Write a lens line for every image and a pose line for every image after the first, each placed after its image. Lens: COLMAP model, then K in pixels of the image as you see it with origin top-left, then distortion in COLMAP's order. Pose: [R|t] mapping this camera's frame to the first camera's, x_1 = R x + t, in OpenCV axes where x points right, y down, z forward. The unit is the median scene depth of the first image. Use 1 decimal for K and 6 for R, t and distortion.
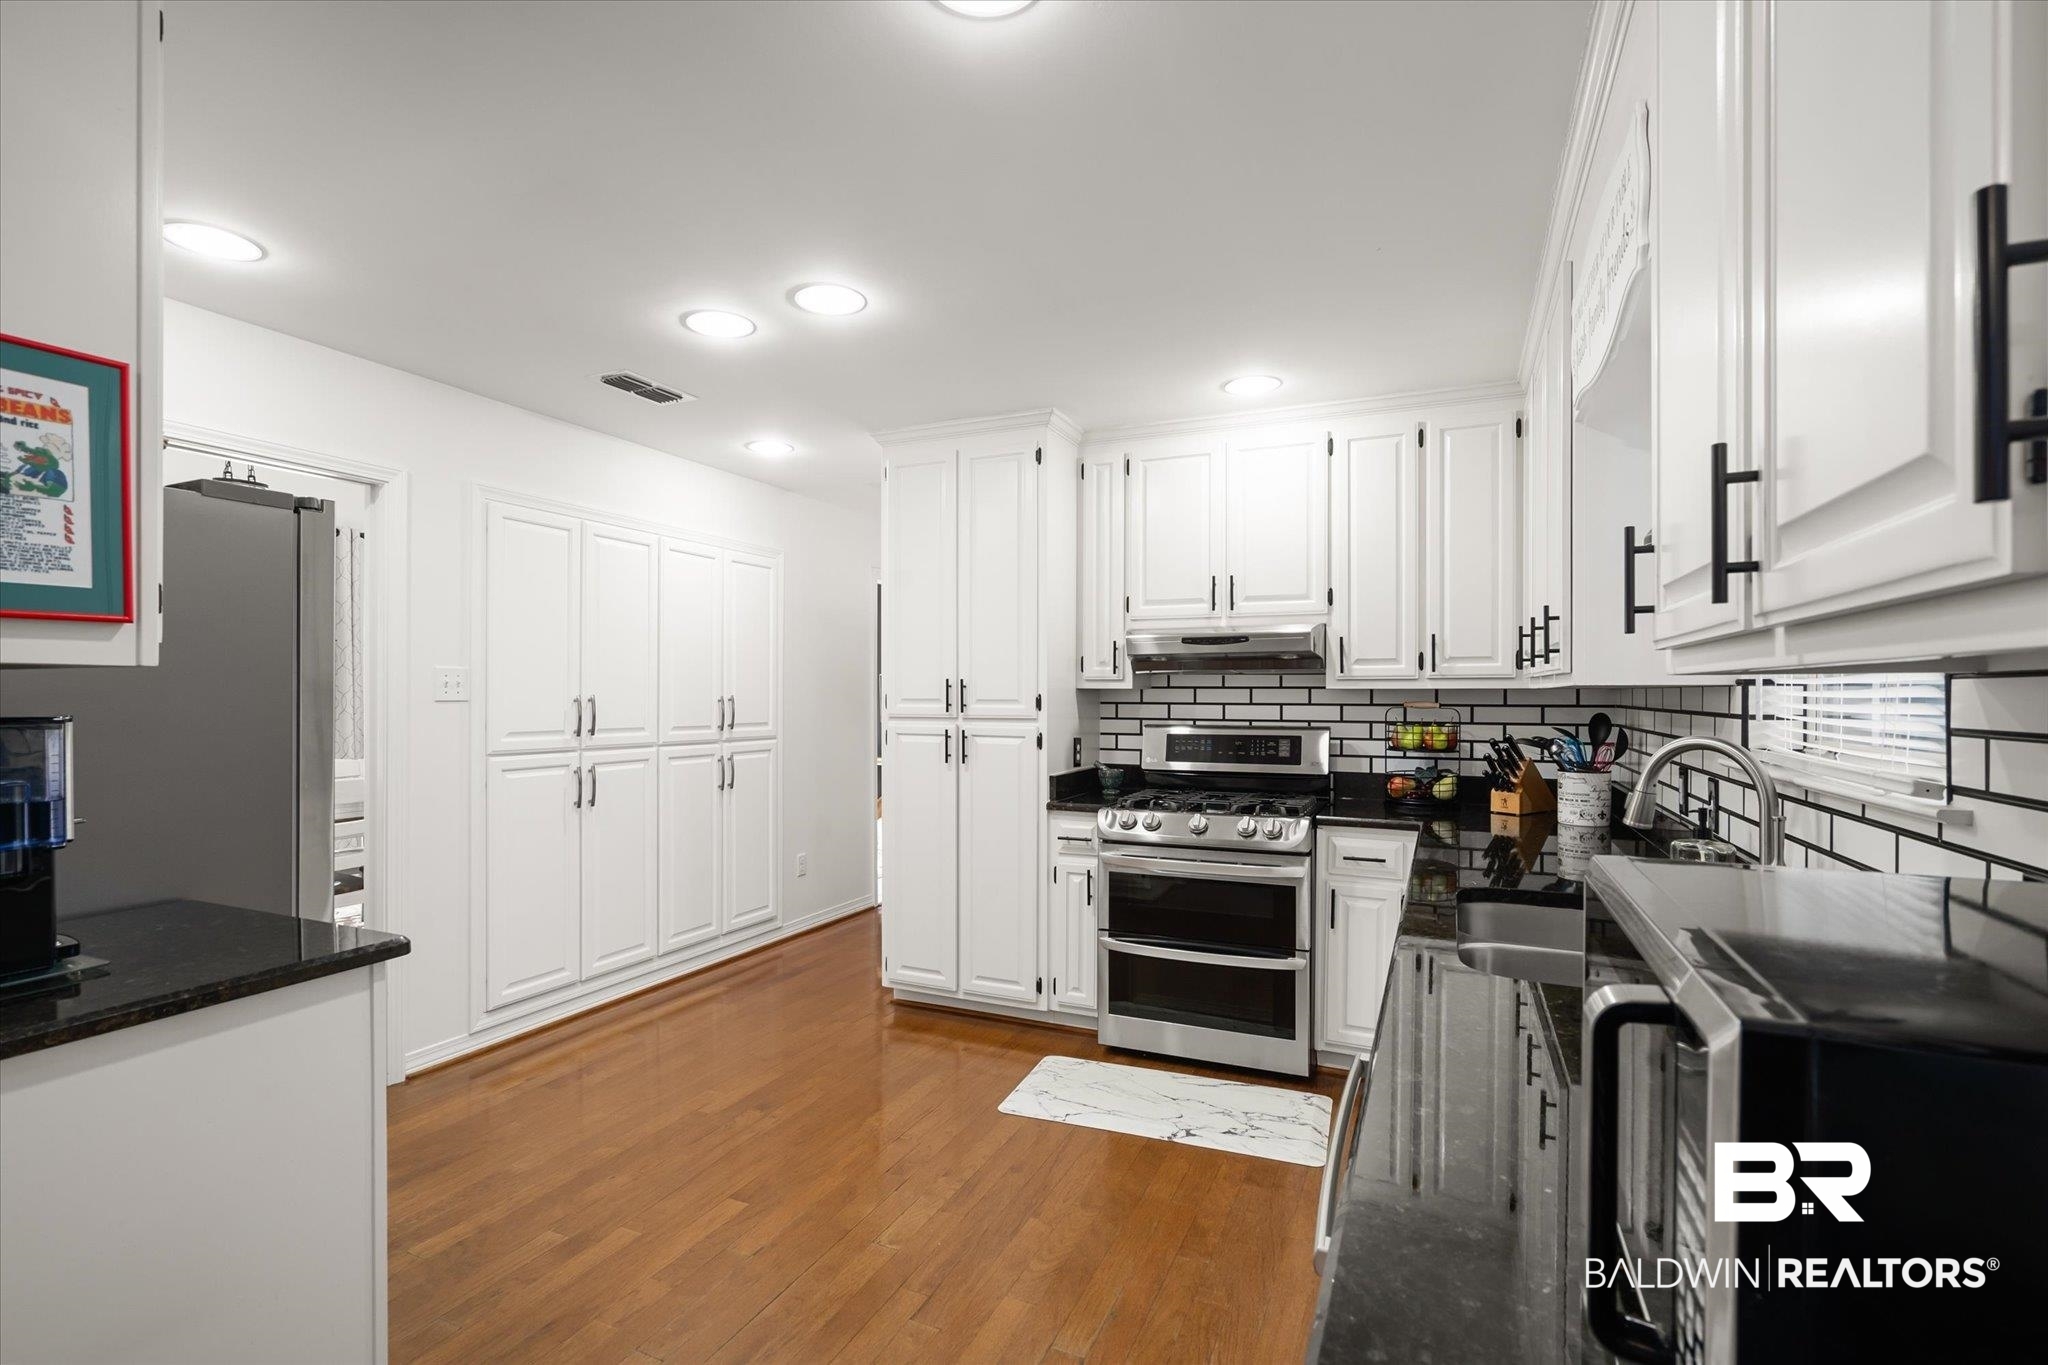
lens RADIAL K [[938.3, 0, 1026.1], [0, 938.3, 692.6], [0, 0, 1]] dist [-0.002906, -0.000292]
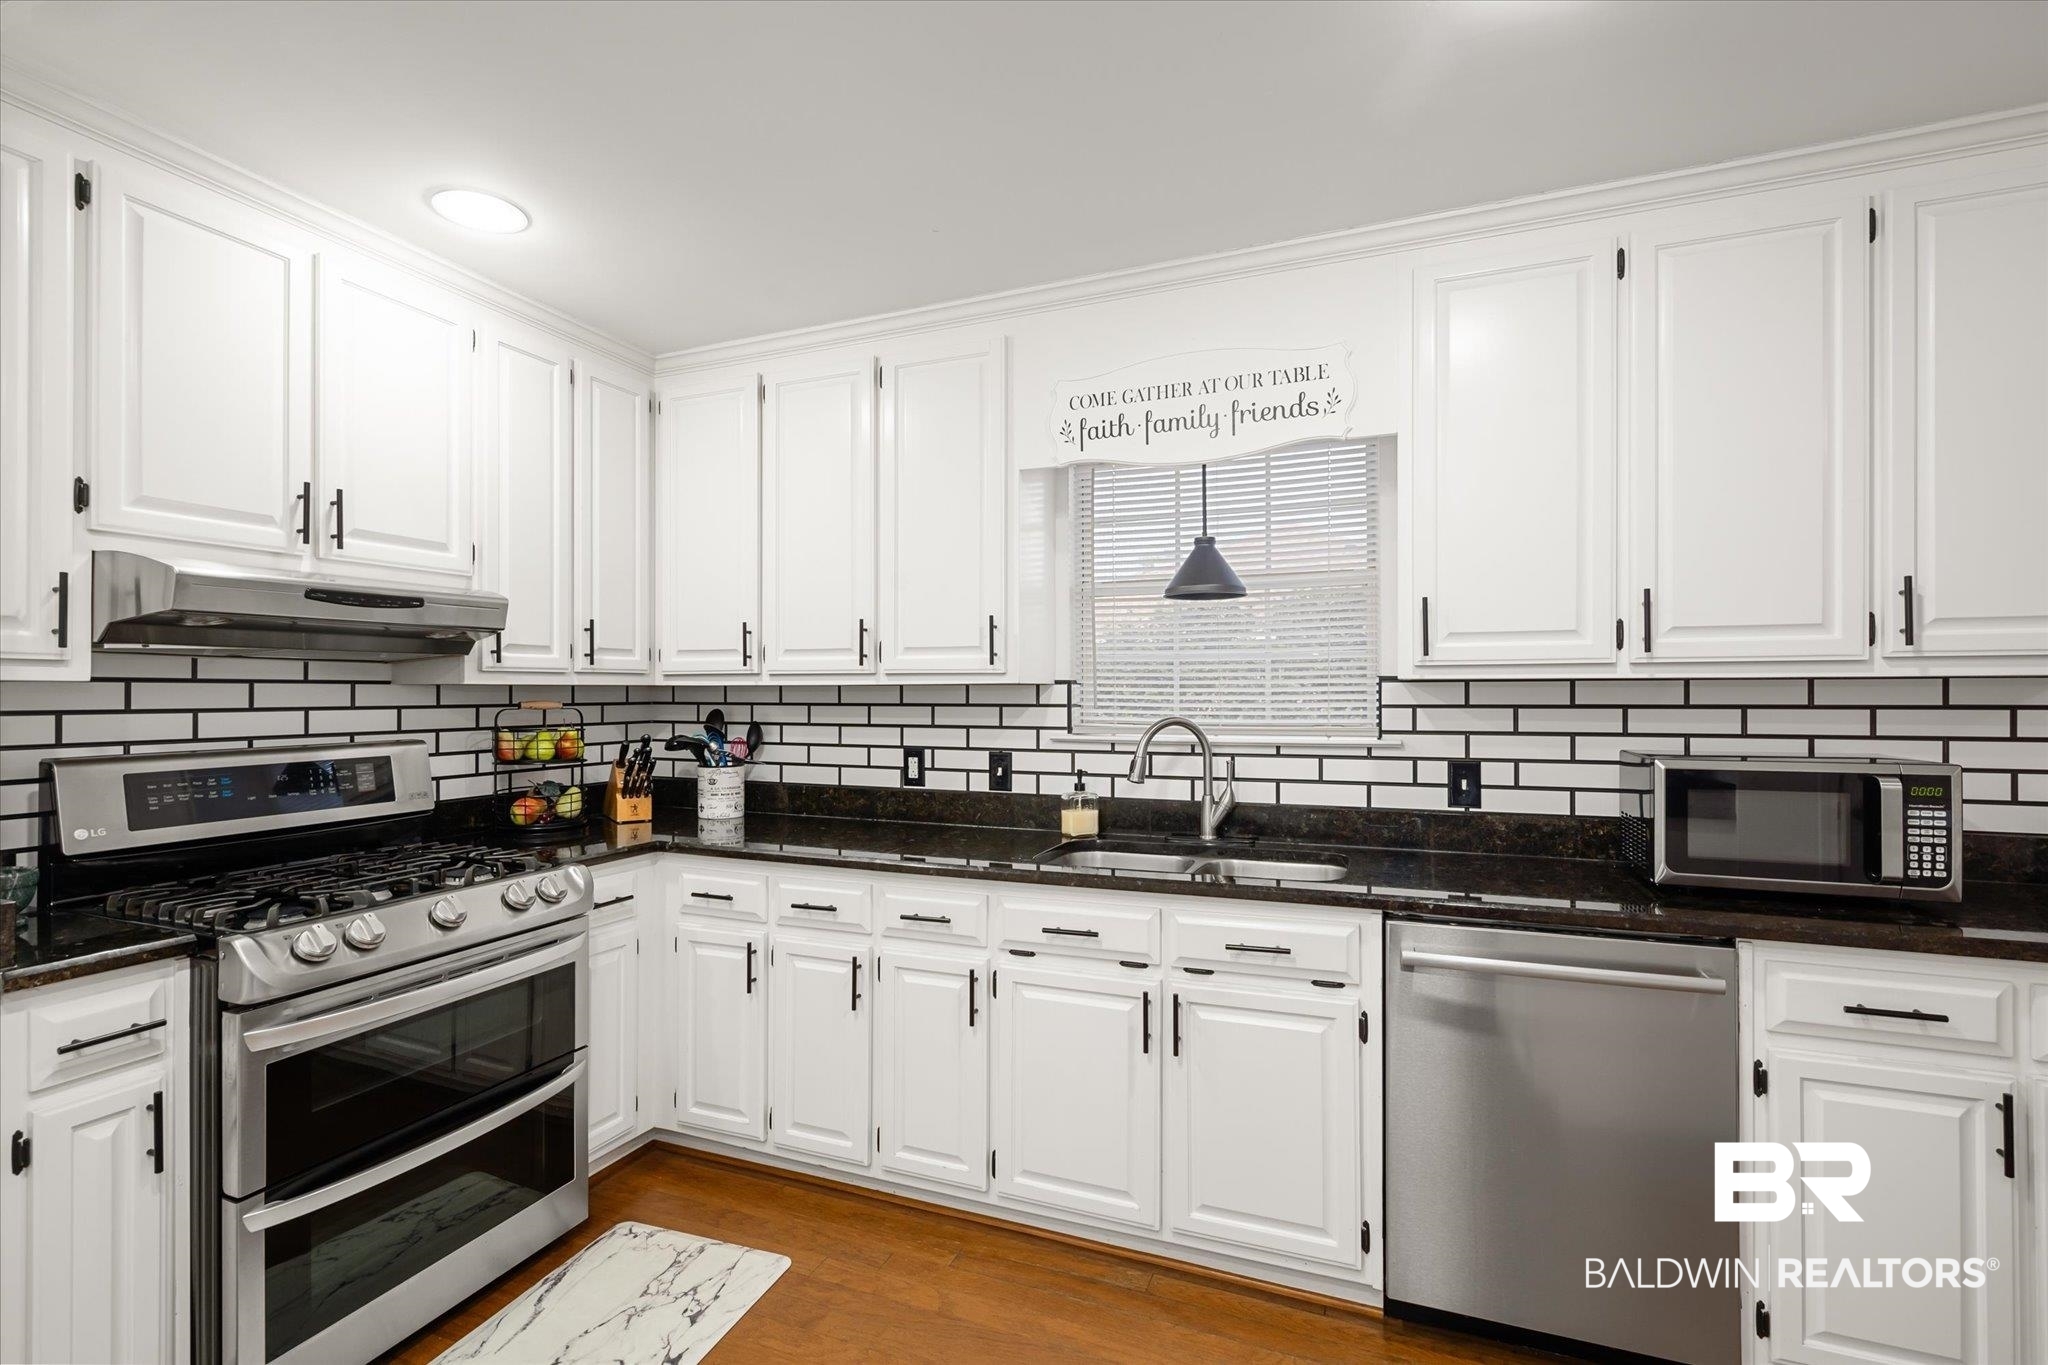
lens RADIAL K [[938.3, 0, 1020.7], [0, 938.3, 686.3], [0, 0, 1]] dist [-0.002906, -0.000292]
pose [[-0.032672, 0.003322, 0.999461, -0.365518], [0.001075, 0.999994, -0.003289, 0.000293], [-0.999466, 0.000967, -0.032675, 0.577909]]
